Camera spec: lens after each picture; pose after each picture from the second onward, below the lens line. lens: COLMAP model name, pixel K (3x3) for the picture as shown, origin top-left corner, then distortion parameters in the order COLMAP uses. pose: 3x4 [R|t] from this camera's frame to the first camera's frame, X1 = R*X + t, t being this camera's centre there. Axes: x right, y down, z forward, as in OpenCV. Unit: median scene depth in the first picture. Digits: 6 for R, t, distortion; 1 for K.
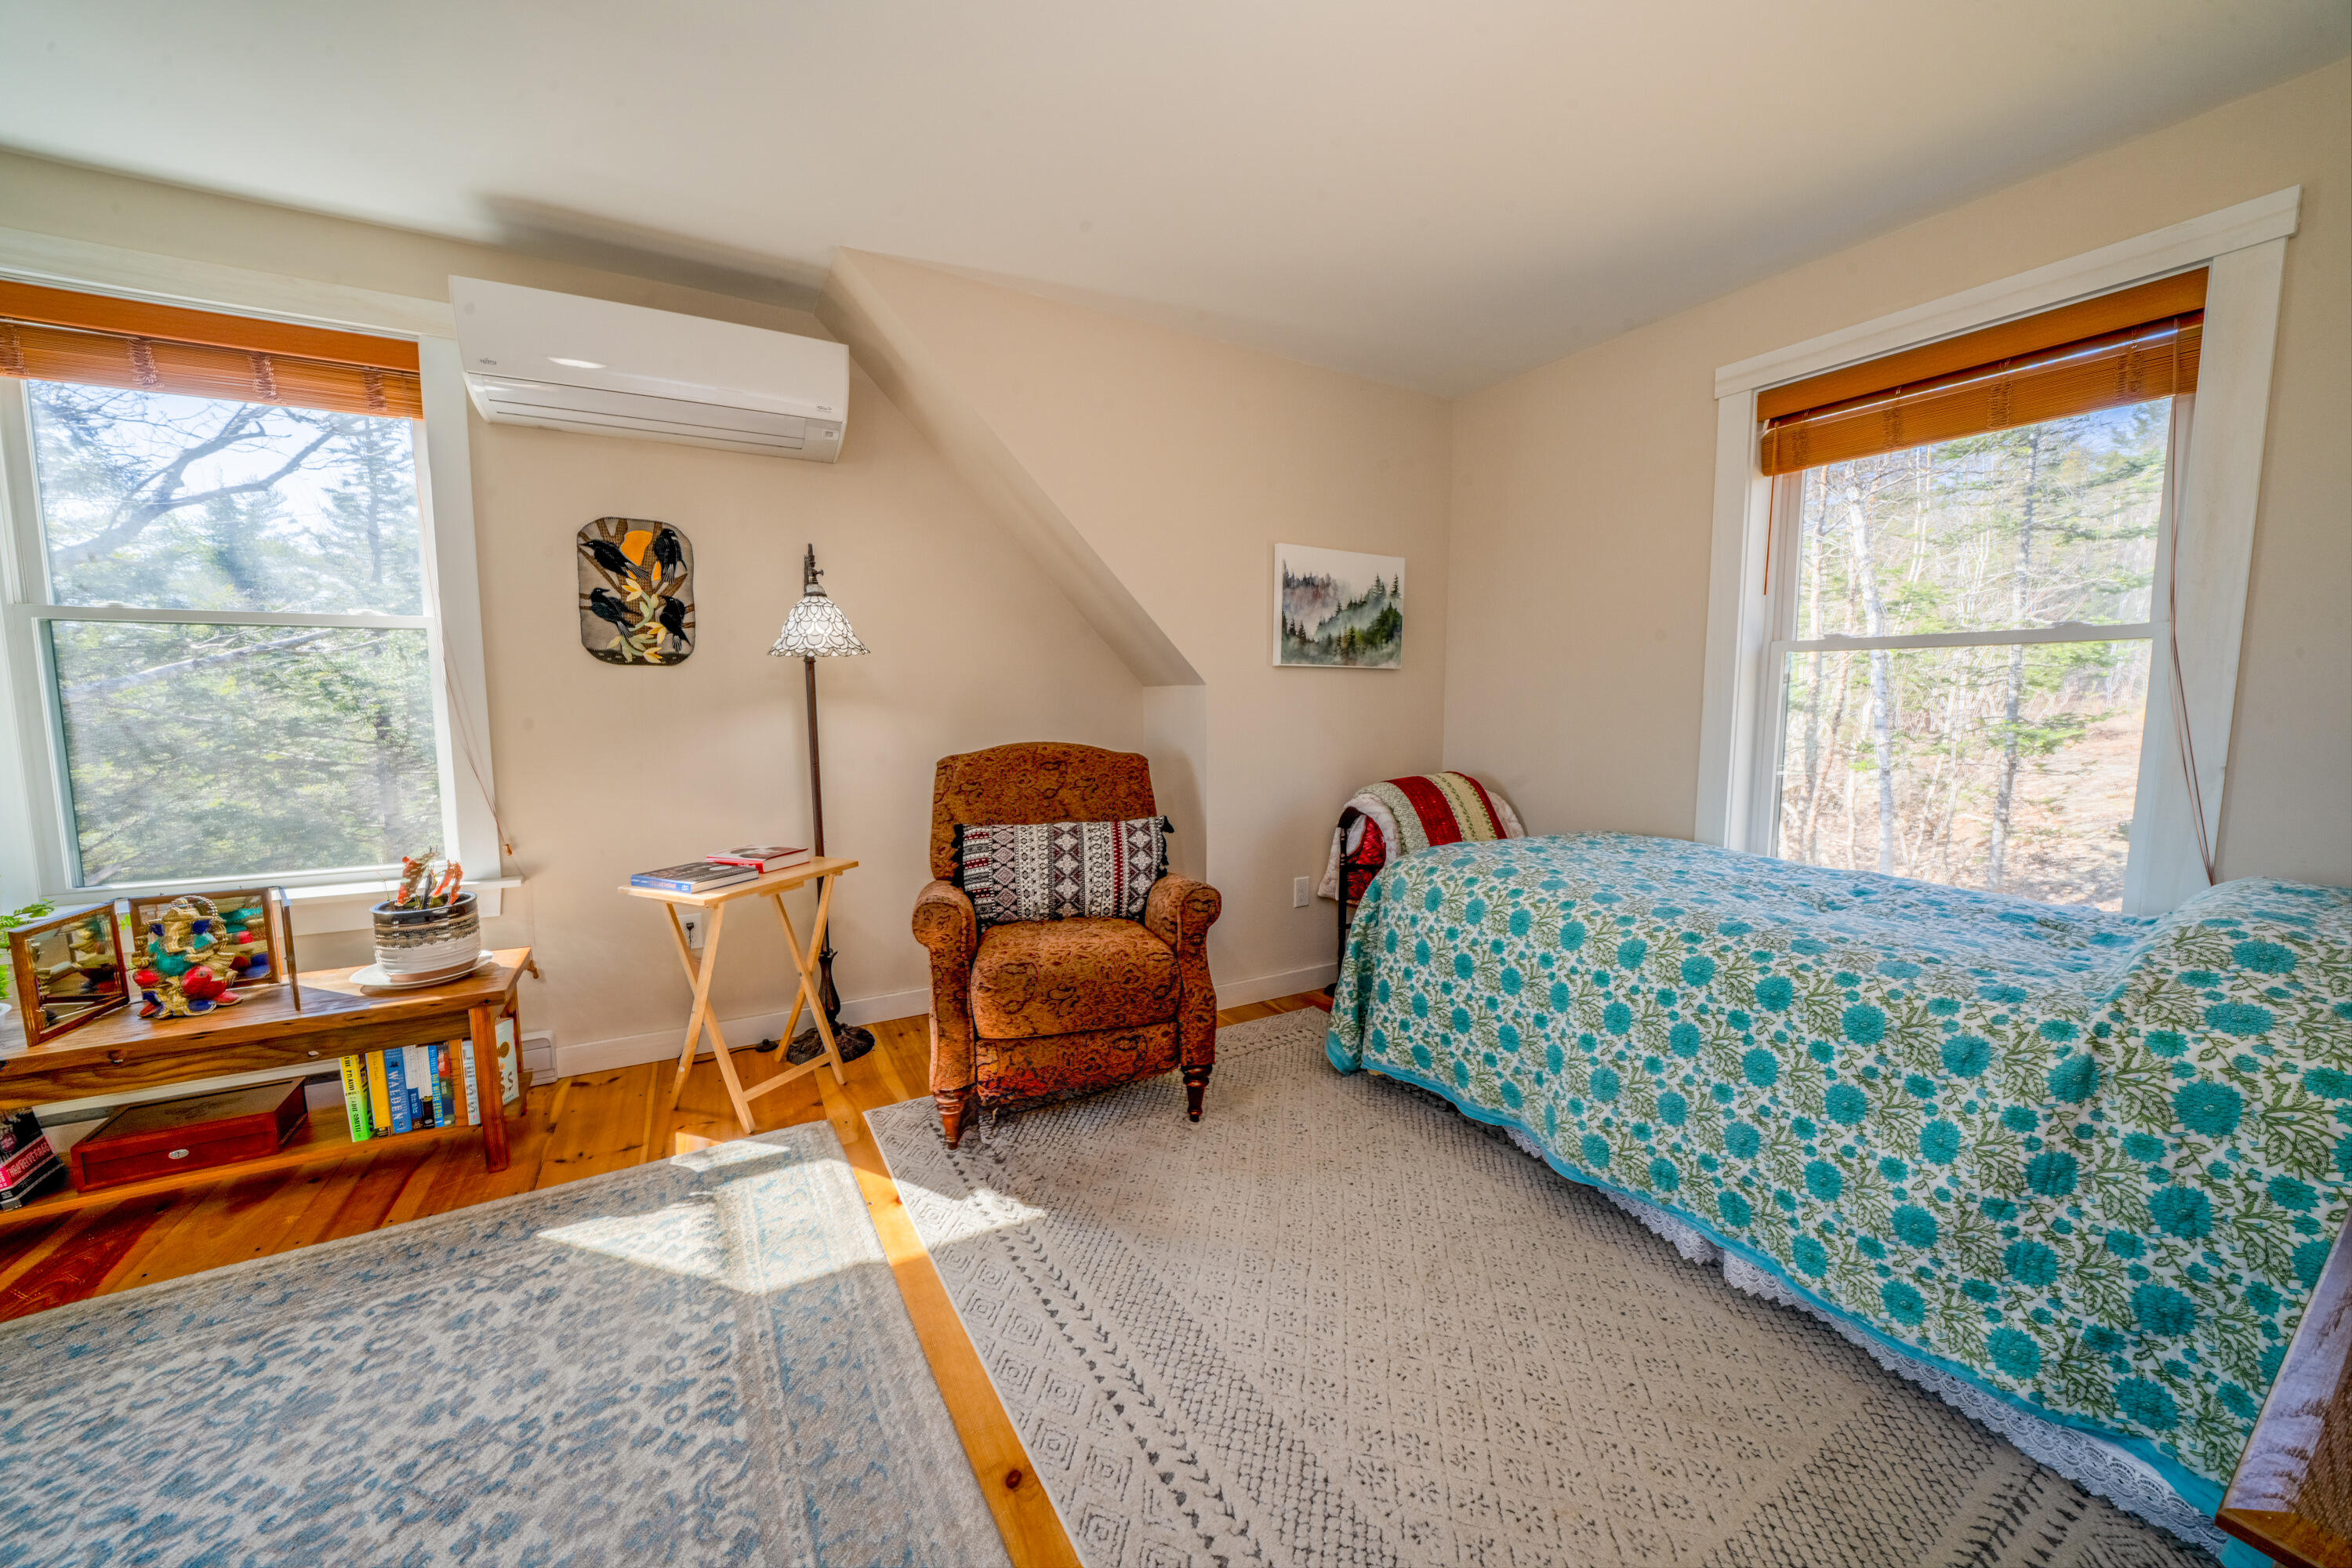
lens RADIAL K [[821.4, 0, 1172.1], [0, 821.4, 786.1], [0, 0, 1]] dist [-0.011089, -0.000067]
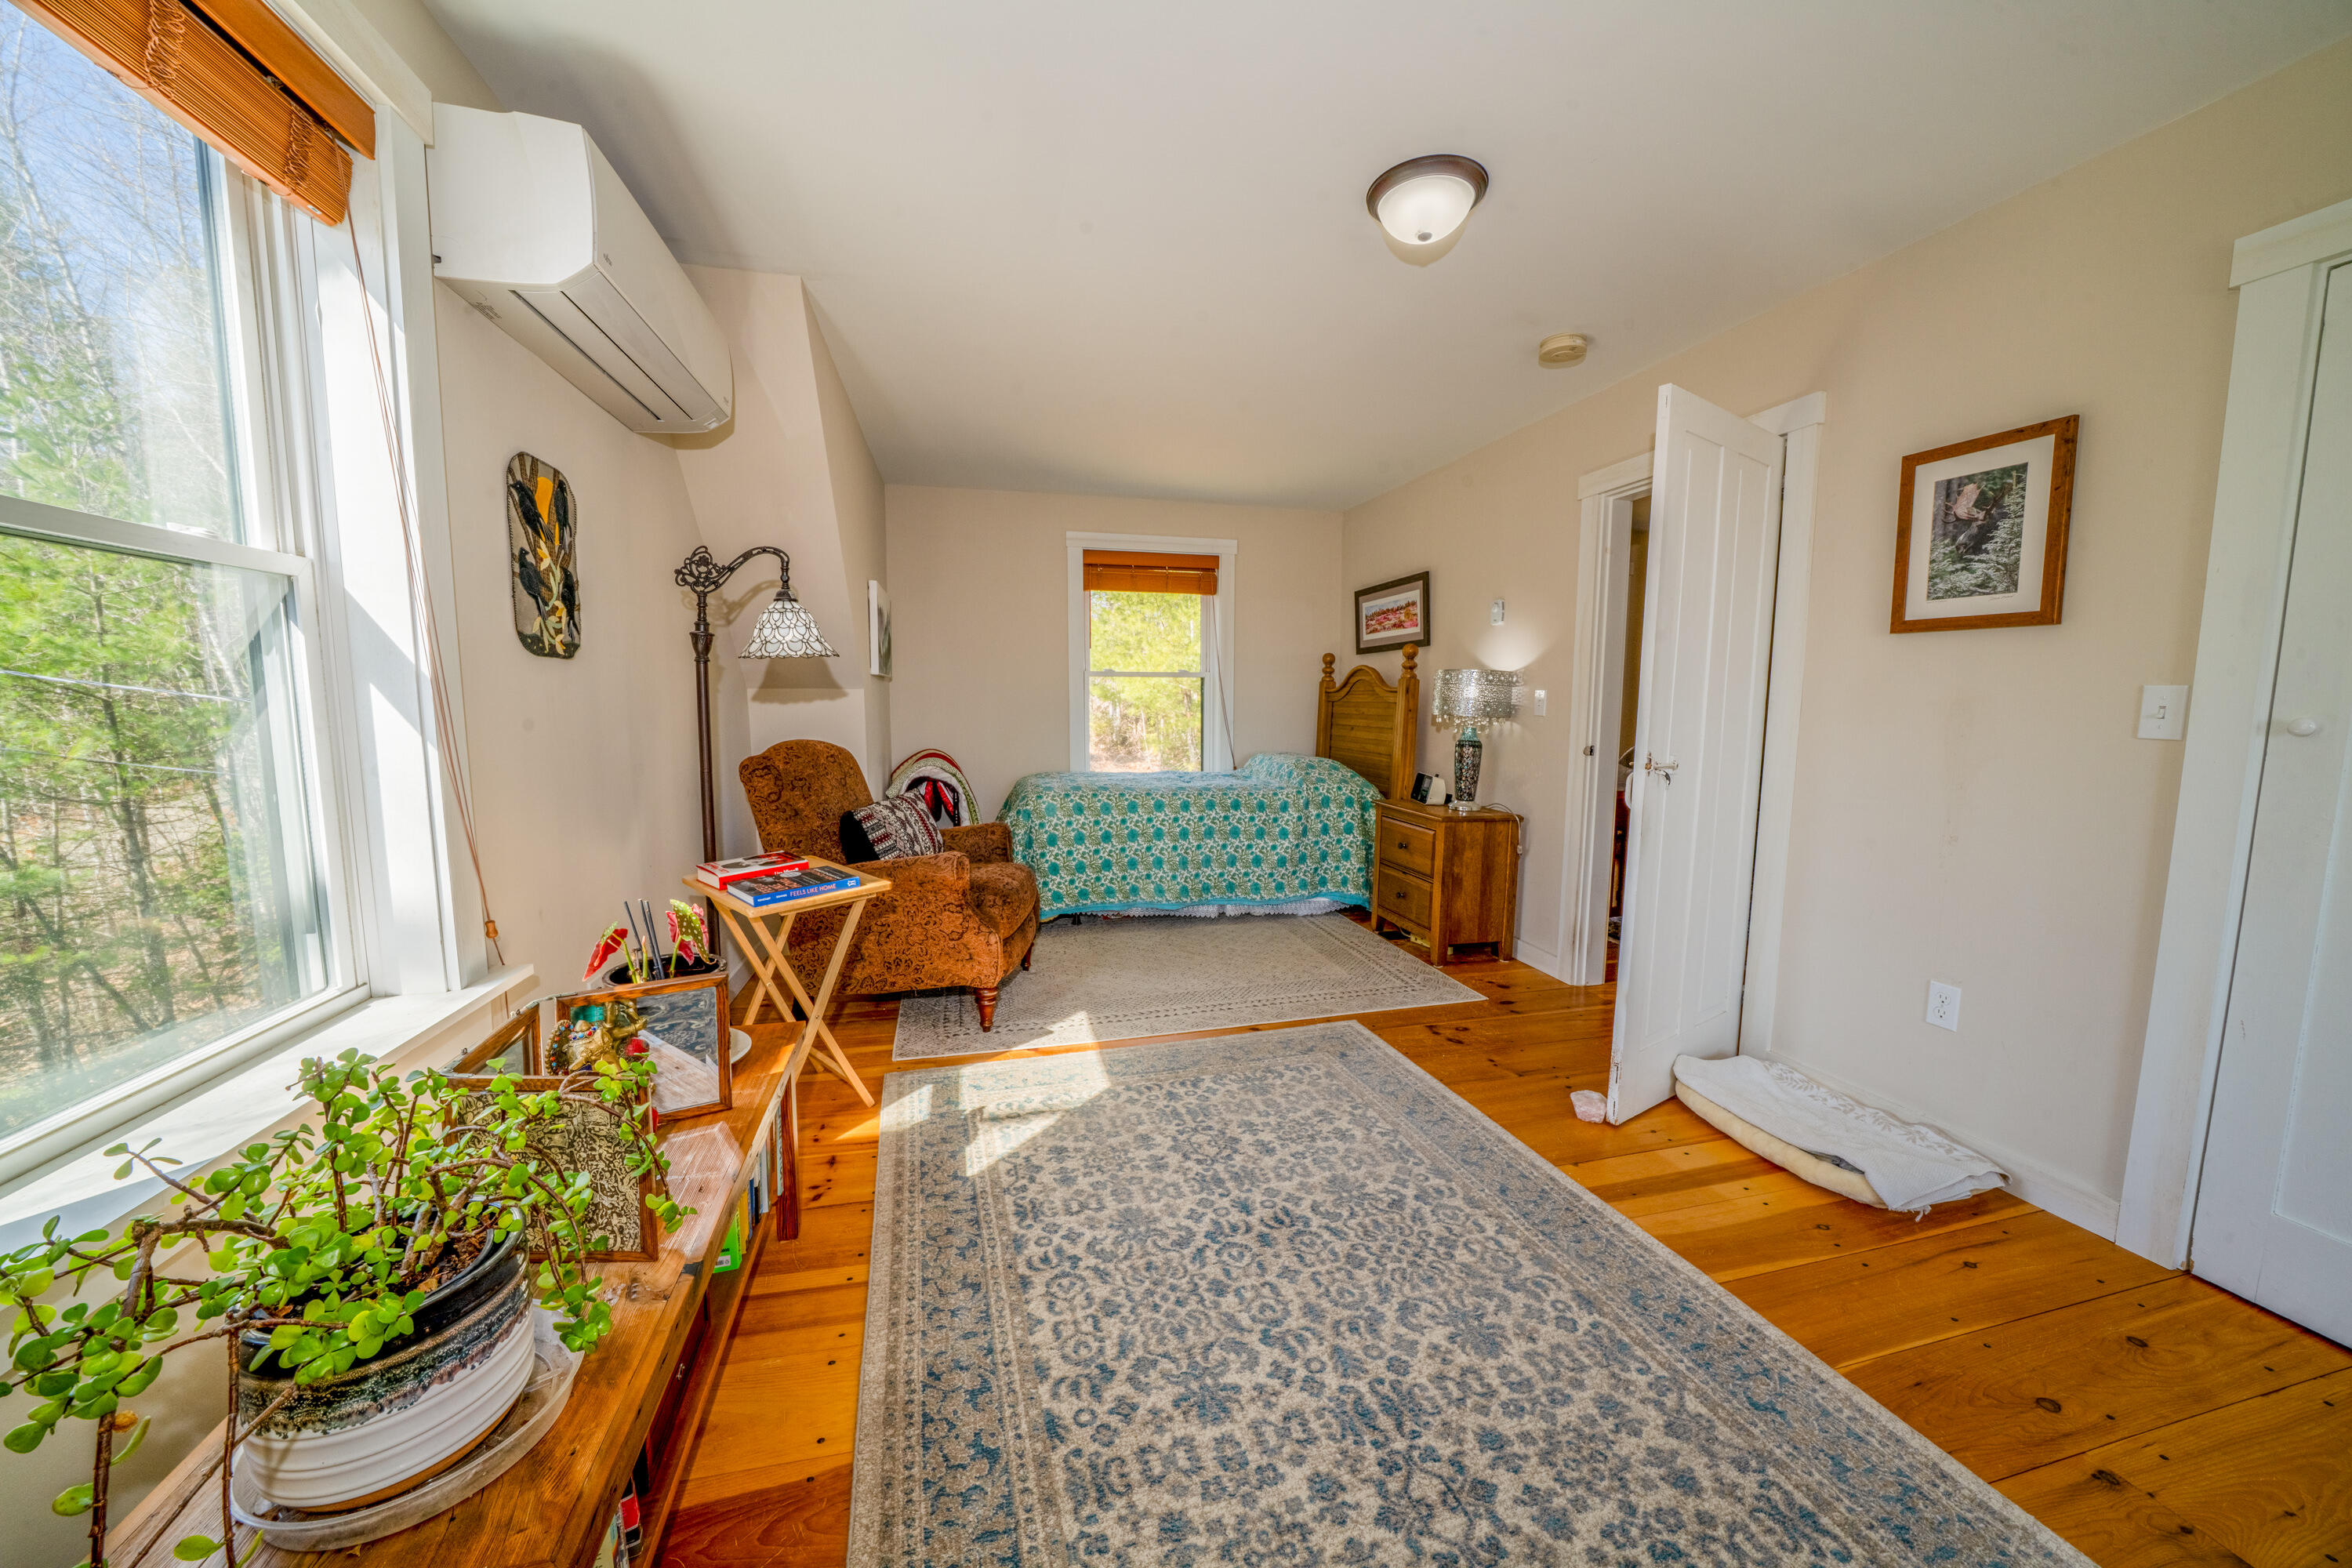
lens RADIAL K [[821.4, 0, 1166.2], [0, 821.4, 784.3], [0, 0, 1]] dist [-0.011089, -0.000067]
pose [[0.268374, -0.101610, 0.957941, -1.717917], [0.093358, 0.992484, 0.079119, -0.054600], [-0.958780, 0.068198, 0.275843, 0.367860]]
